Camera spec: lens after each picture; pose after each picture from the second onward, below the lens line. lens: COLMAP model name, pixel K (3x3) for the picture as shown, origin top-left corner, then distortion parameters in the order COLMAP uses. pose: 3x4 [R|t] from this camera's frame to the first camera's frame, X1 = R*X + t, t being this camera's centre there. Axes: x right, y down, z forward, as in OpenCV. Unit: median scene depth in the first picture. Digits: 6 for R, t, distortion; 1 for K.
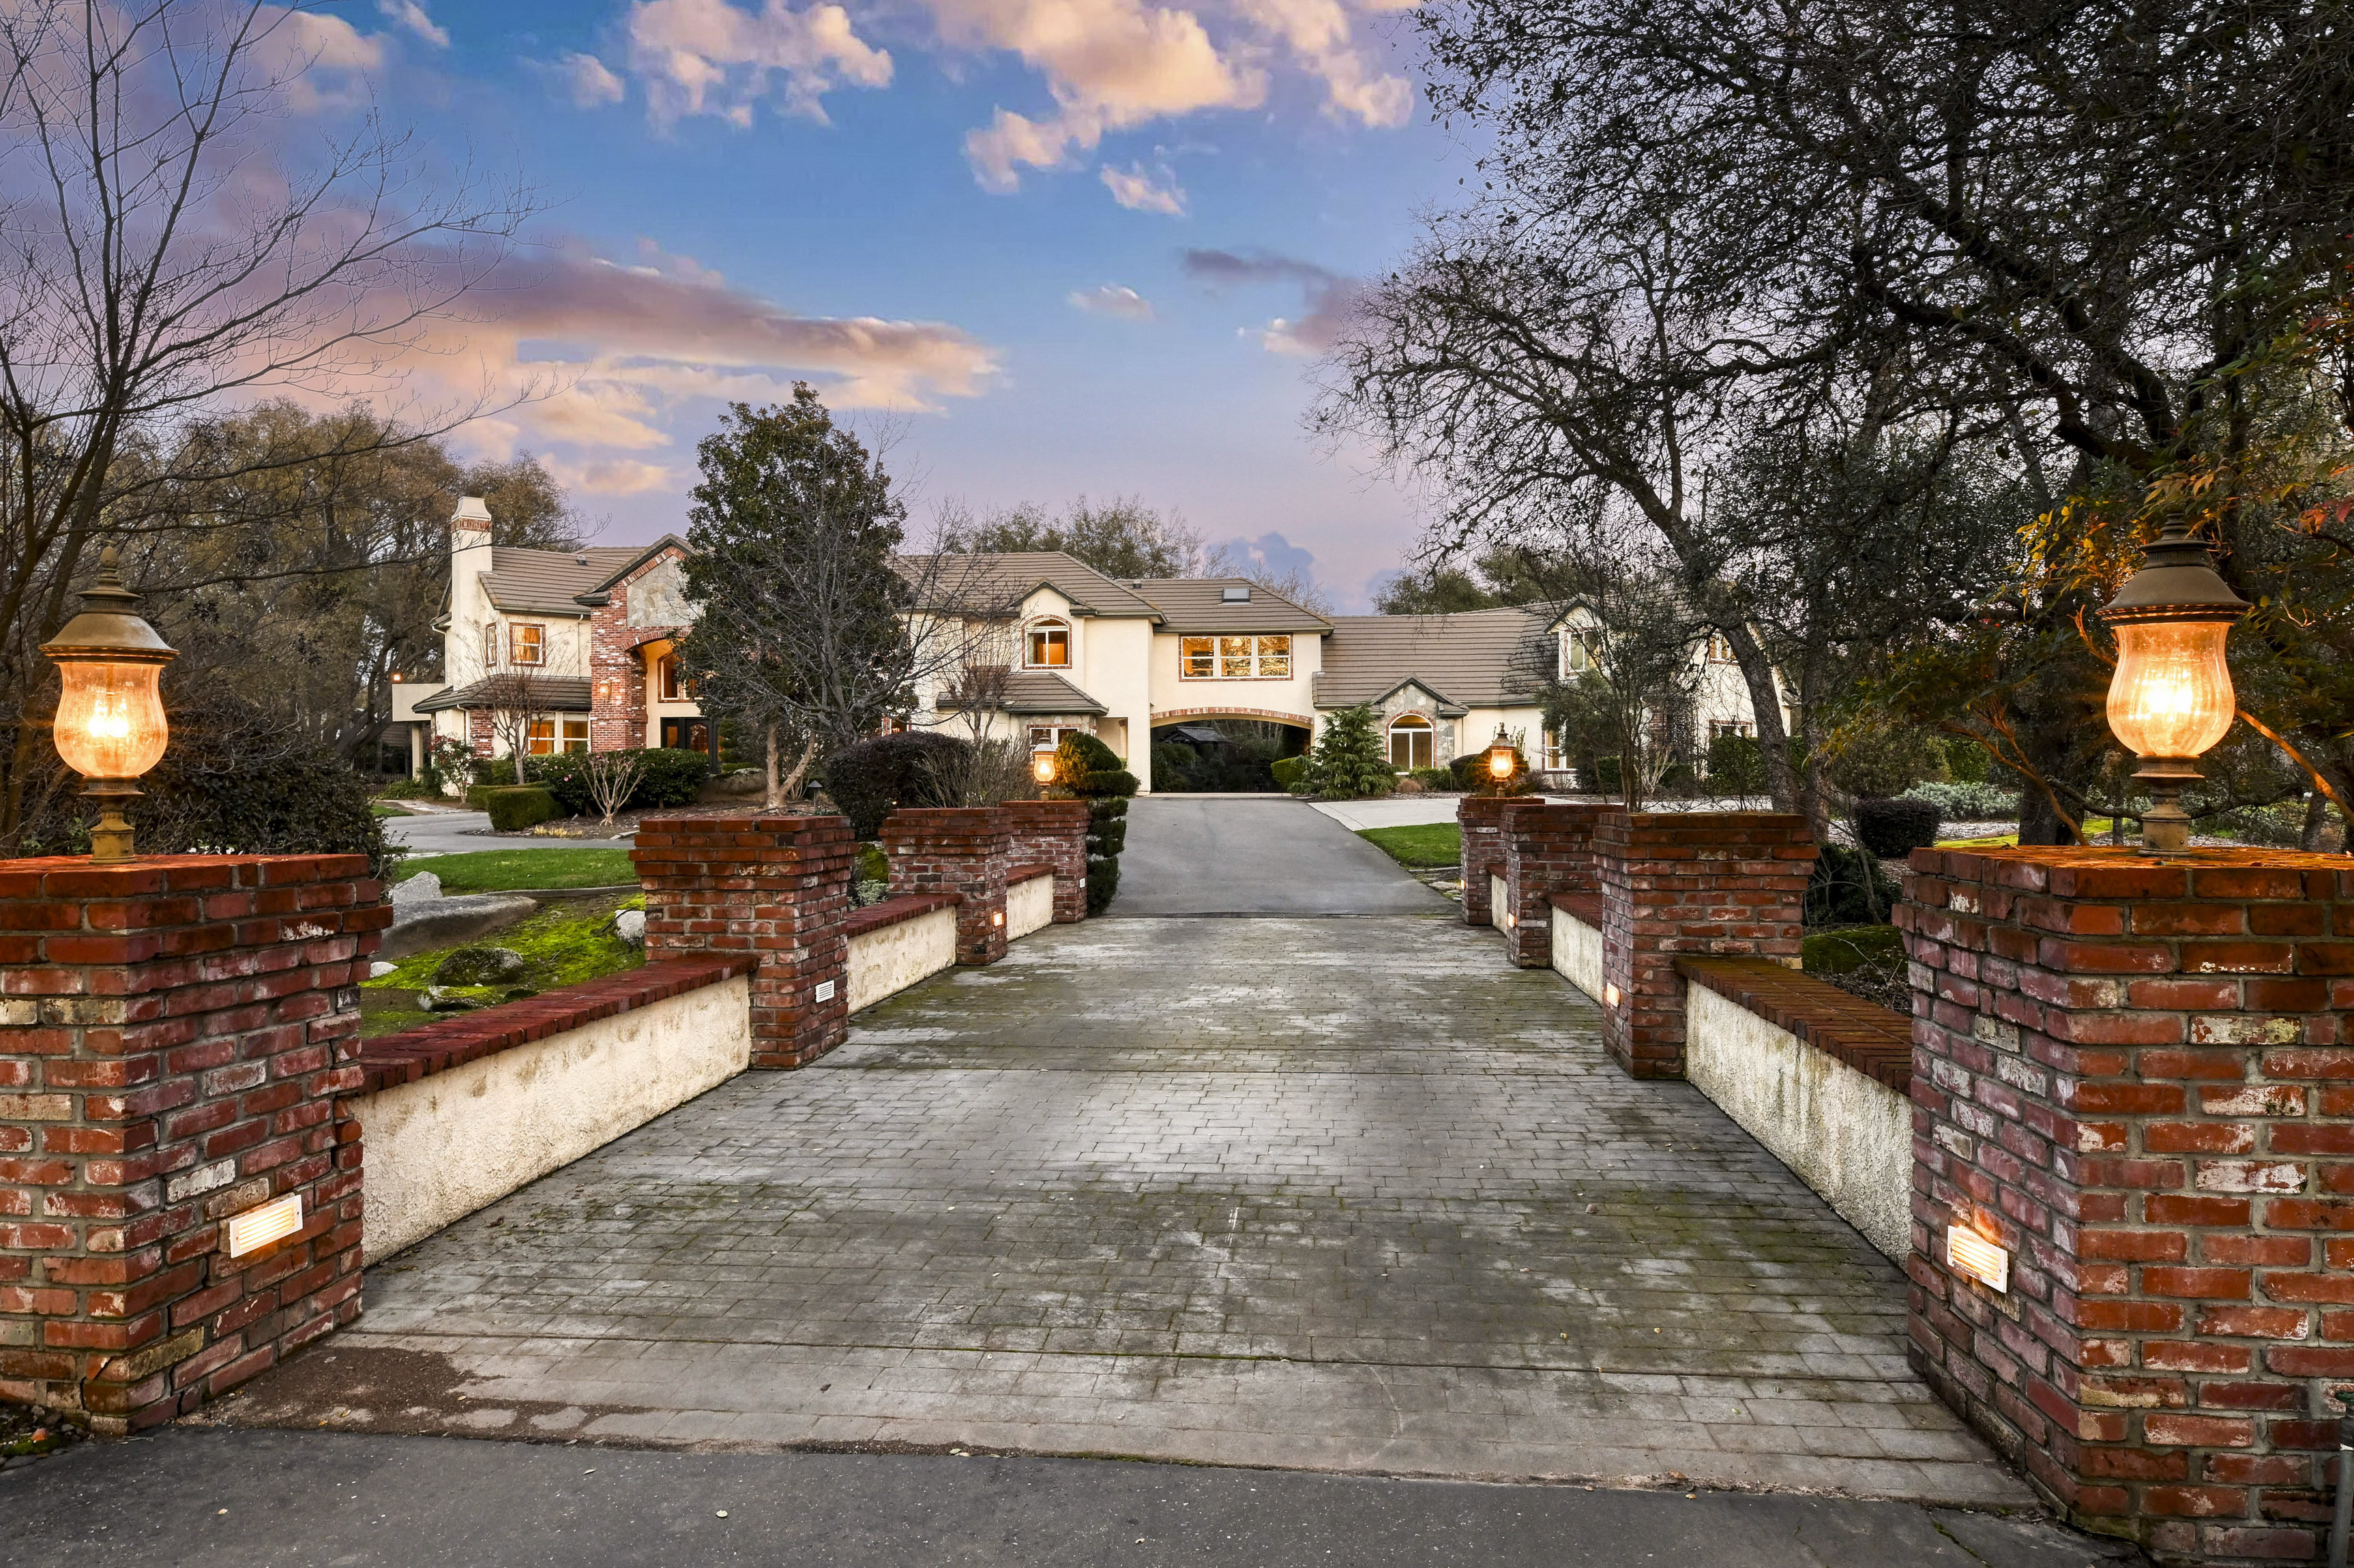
lens RADIAL K [[1412.7, 0, 1177.0], [0, 1412.7, 784.0], [0, 0, 1]] dist [0.001349, 0.000046]
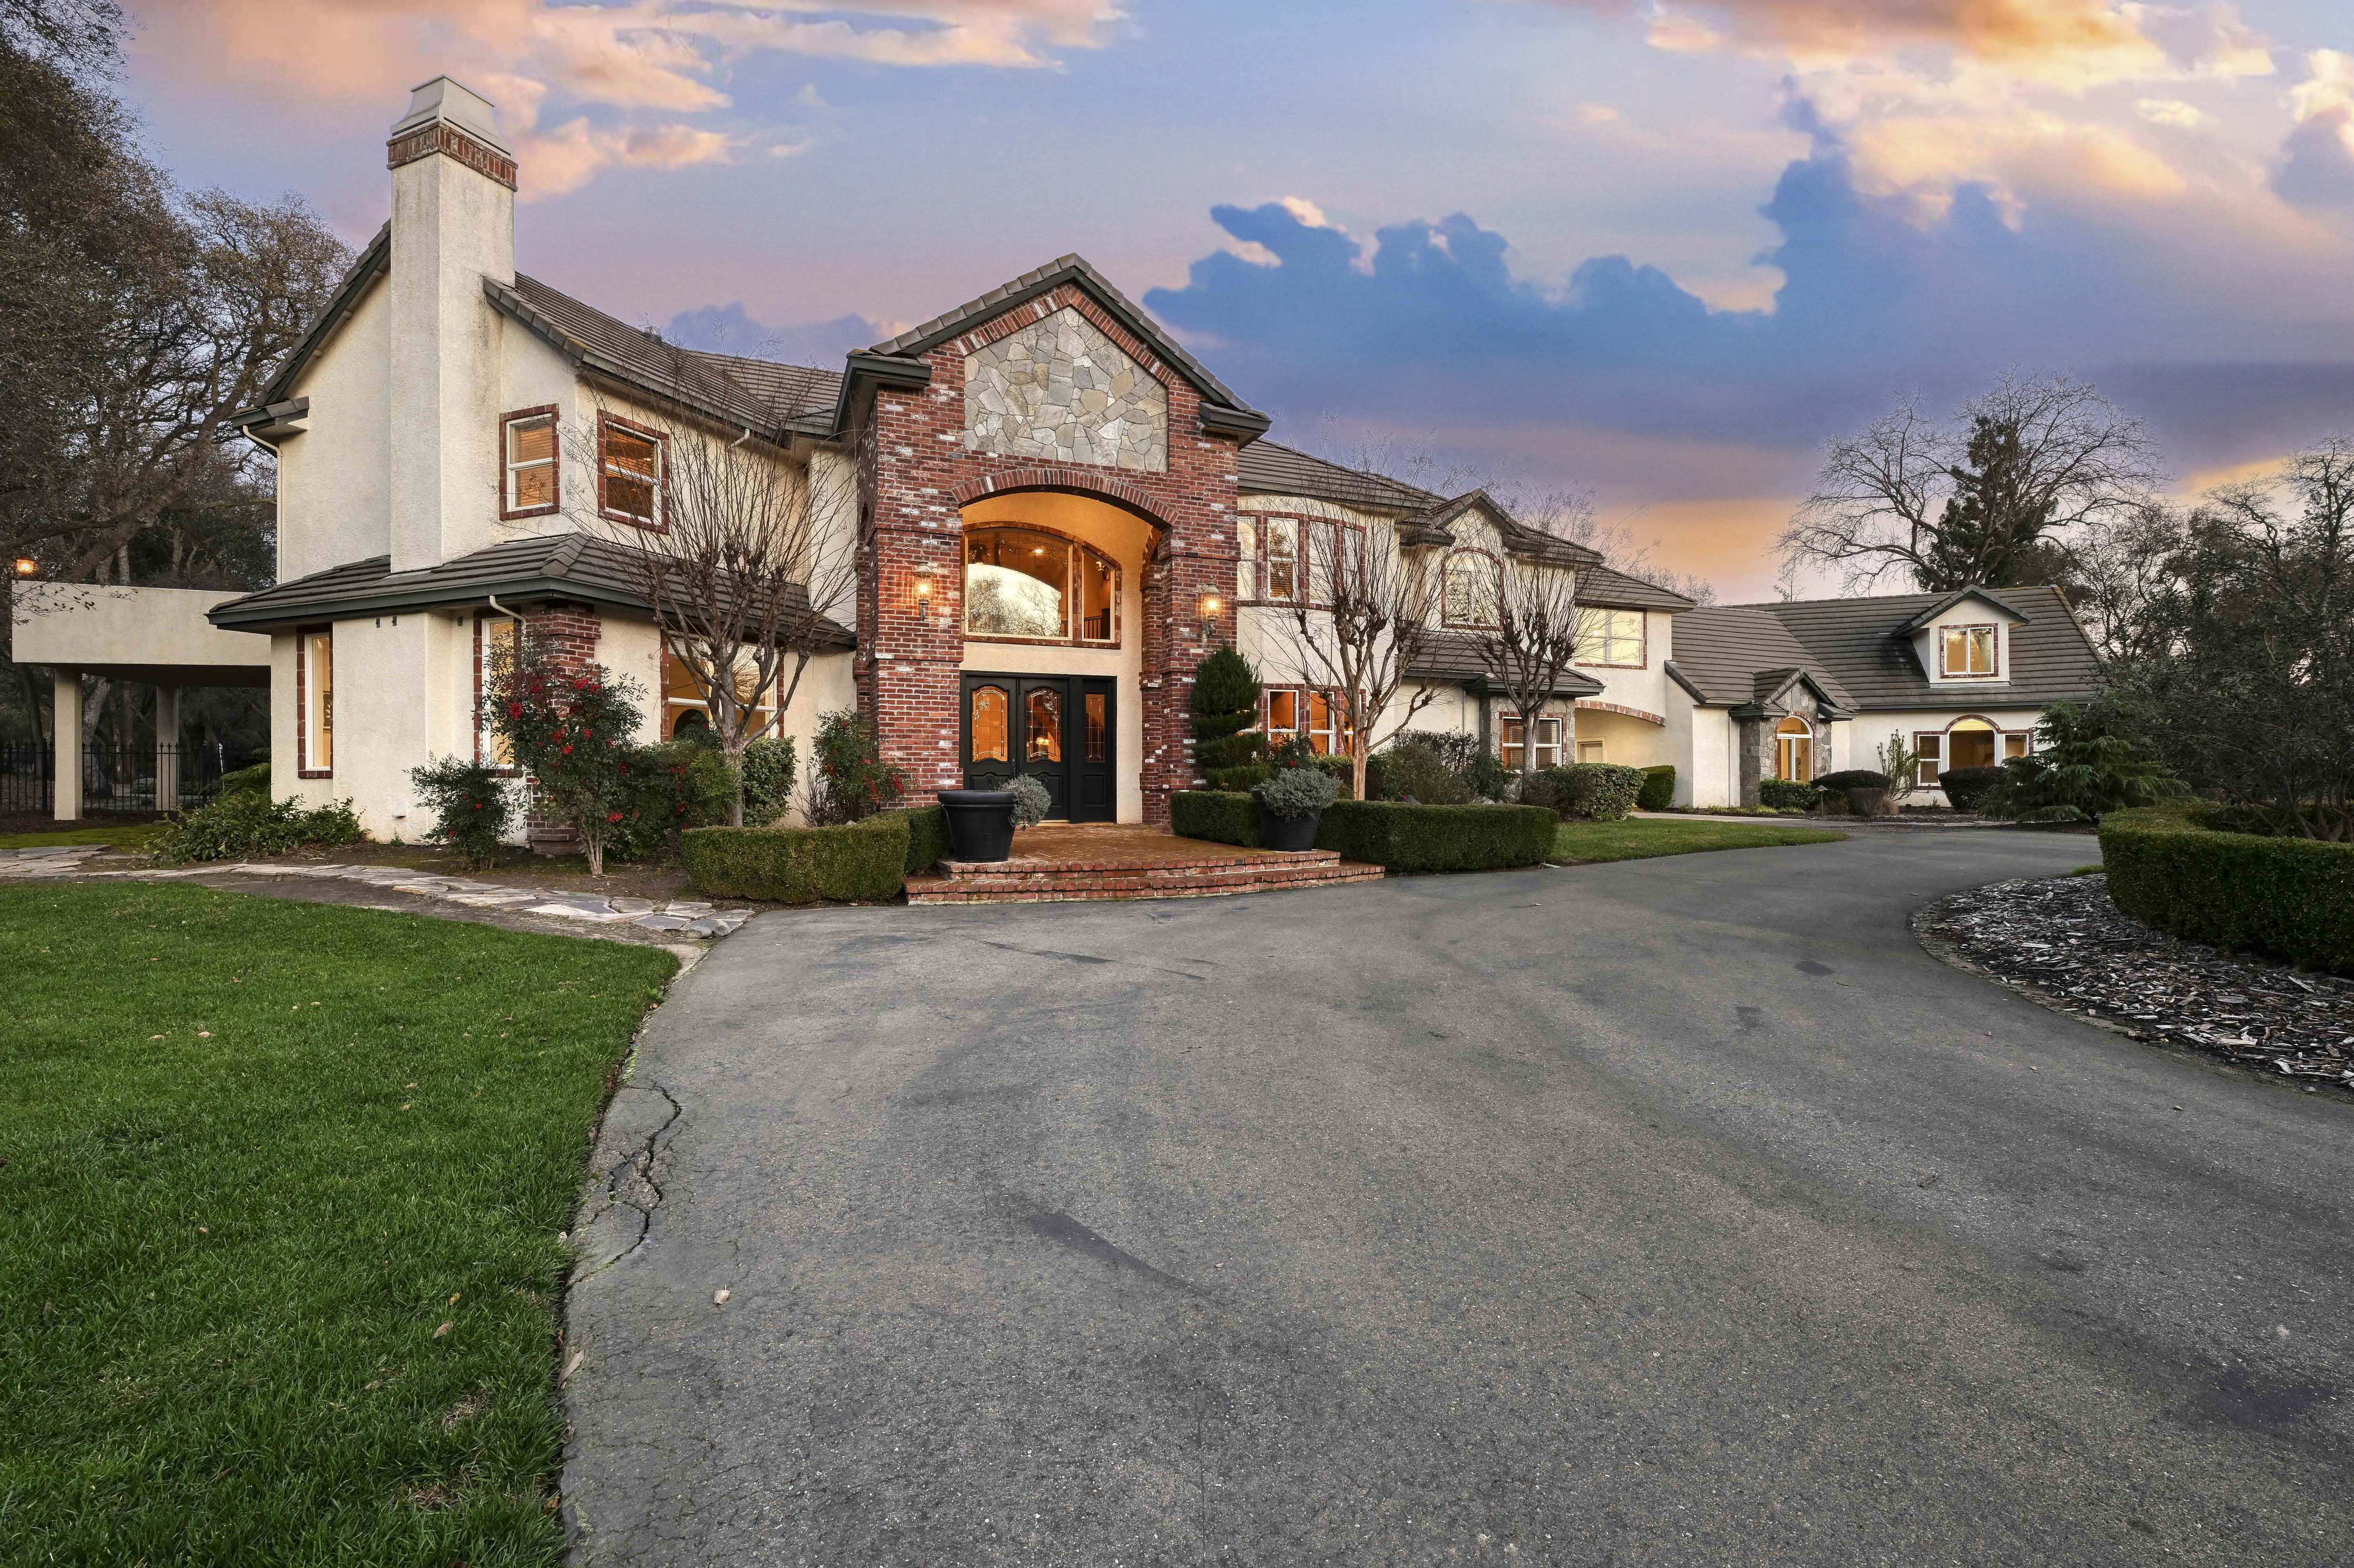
lens RADIAL K [[1040.9, 0, 1177.0], [0, 1040.9, 784.0], [0, 0, 1]] dist [-0.009107, -0.000155]
pose [[0.892529, 0.005048, 0.450962, -0.441611], [-0.004724, 0.999987, -0.001844, -0.007455], [-0.450965, -0.000485, 0.892541, 0.637357]]
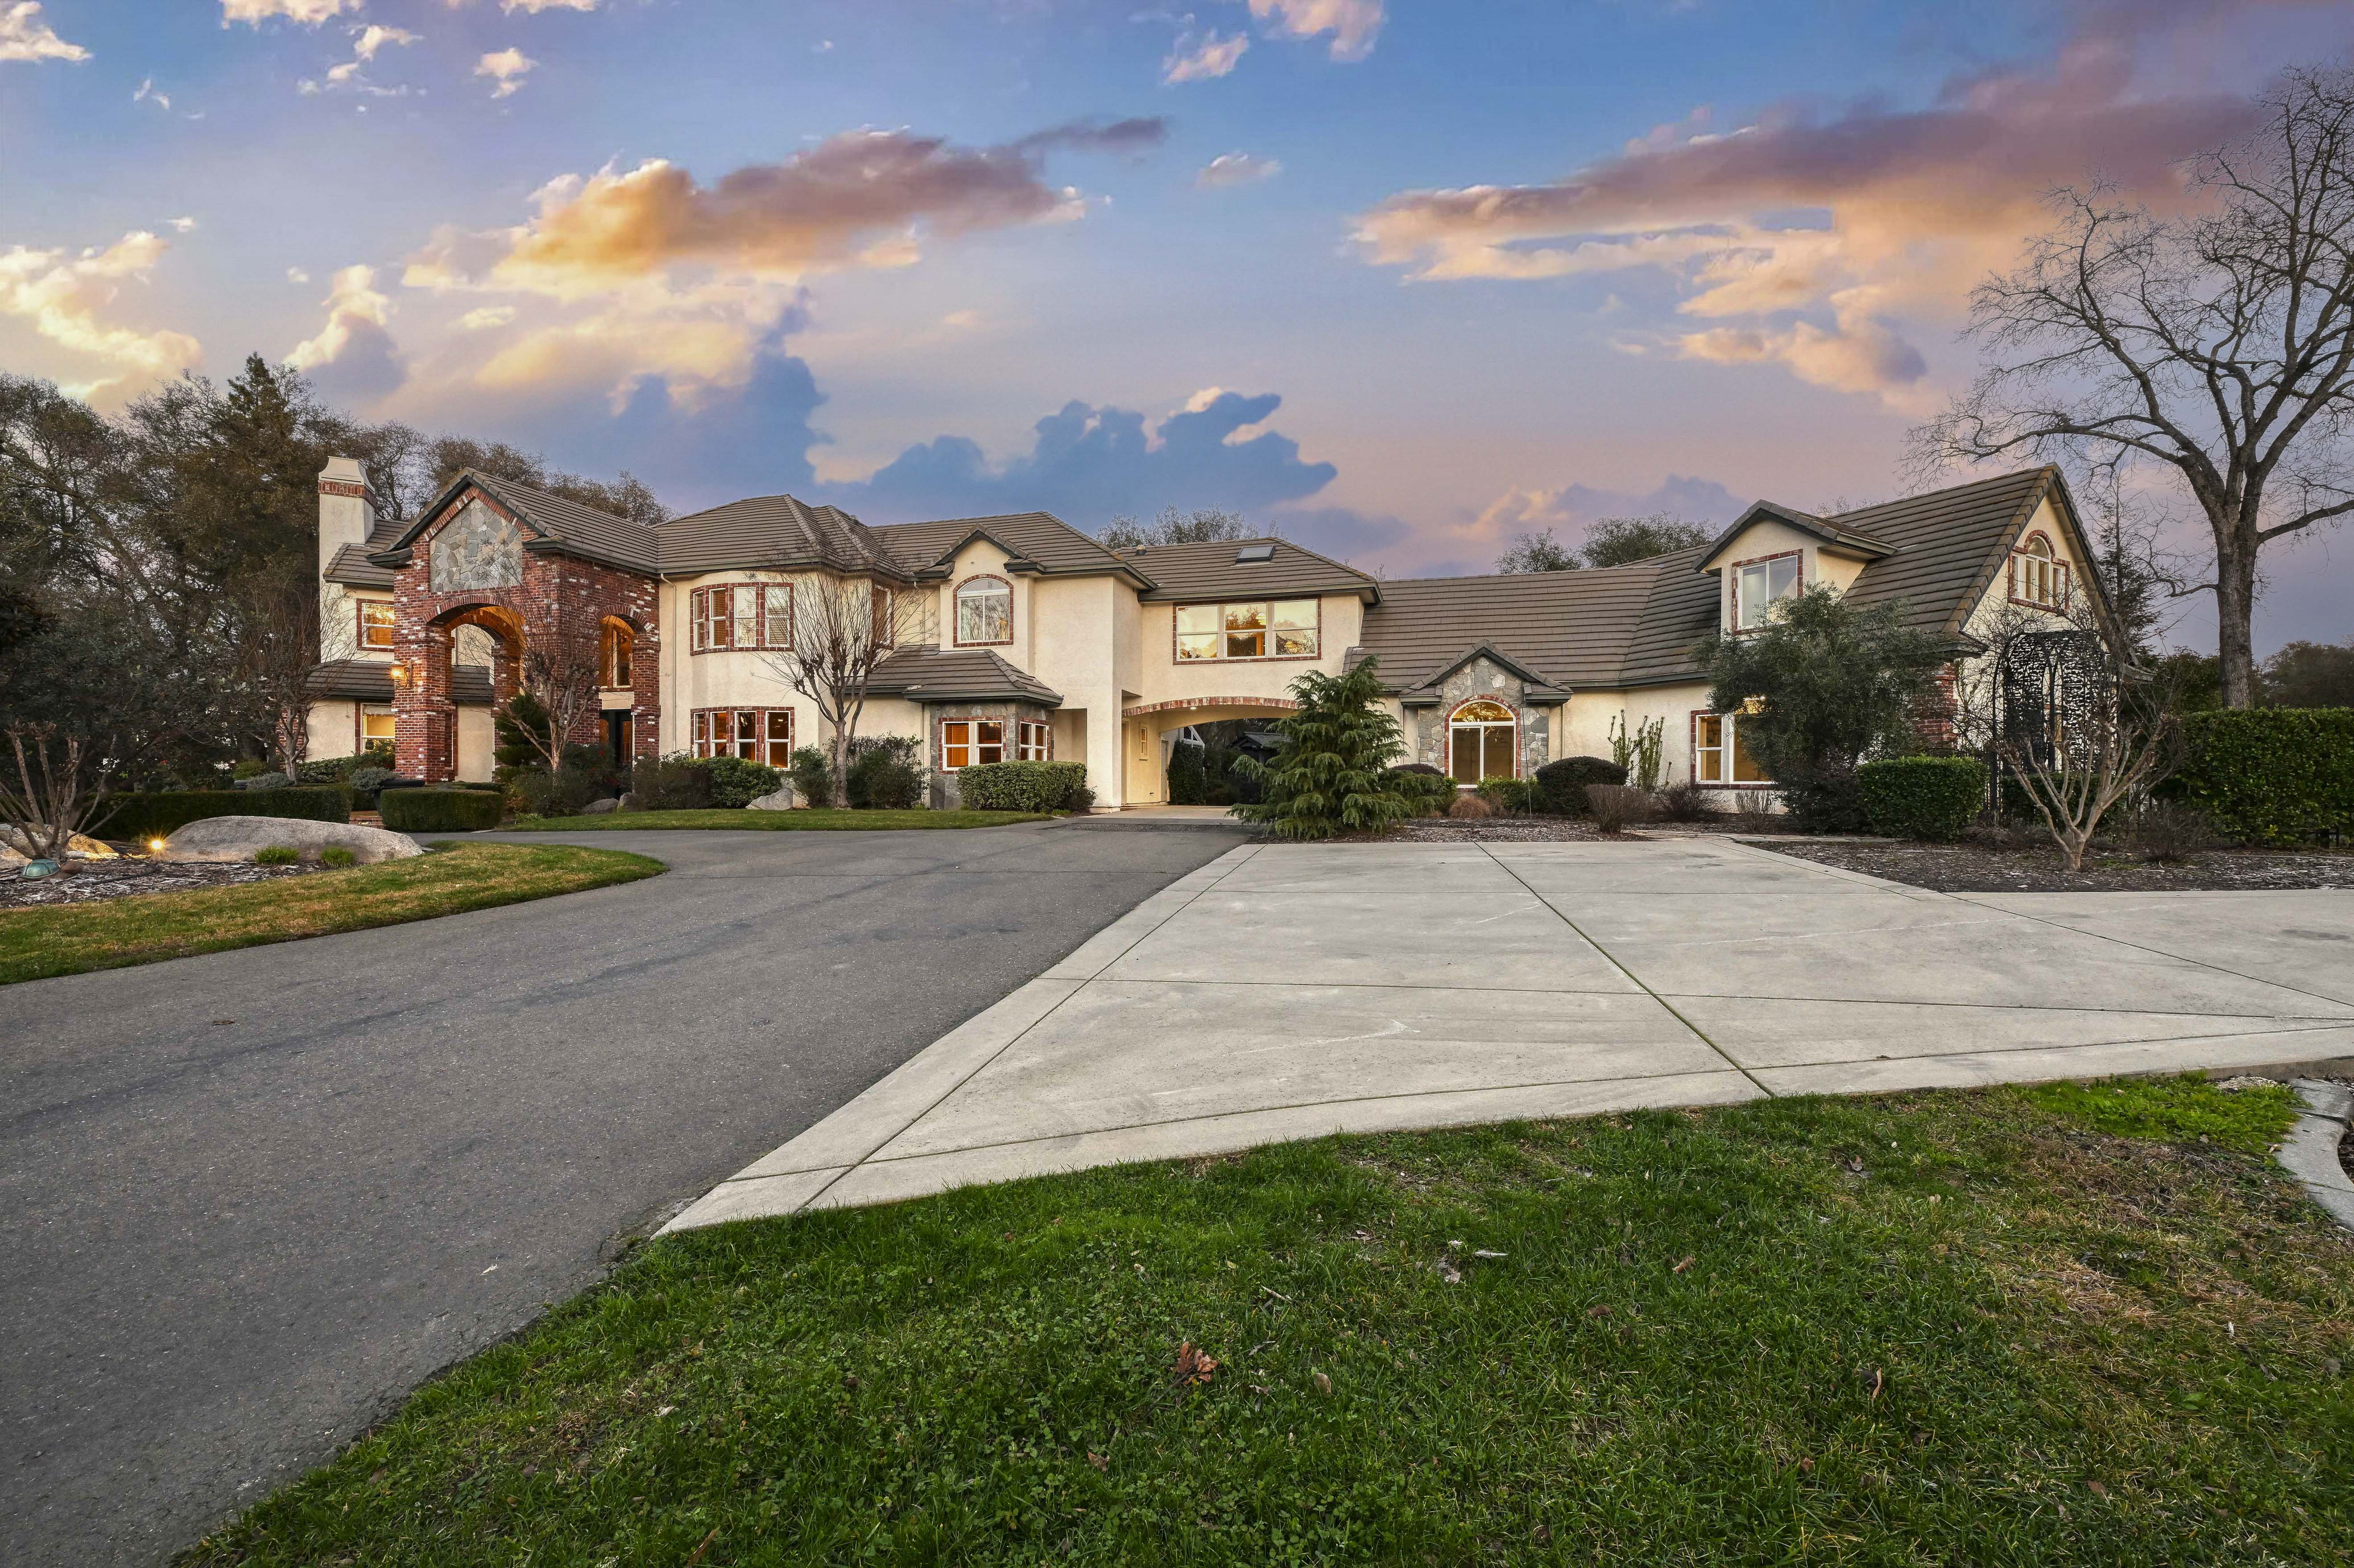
lens RADIAL K [[939.7, 0, 1177.0], [0, 939.7, 784.0], [0, 0, 1]] dist [-0.001723, -0.000133]
pose [[0.979482, 0.007521, -0.201392, 0.114841], [-0.008012, 0.999967, -0.001625, -0.007040], [0.201373, 0.003205, 0.979509, 0.533314]]
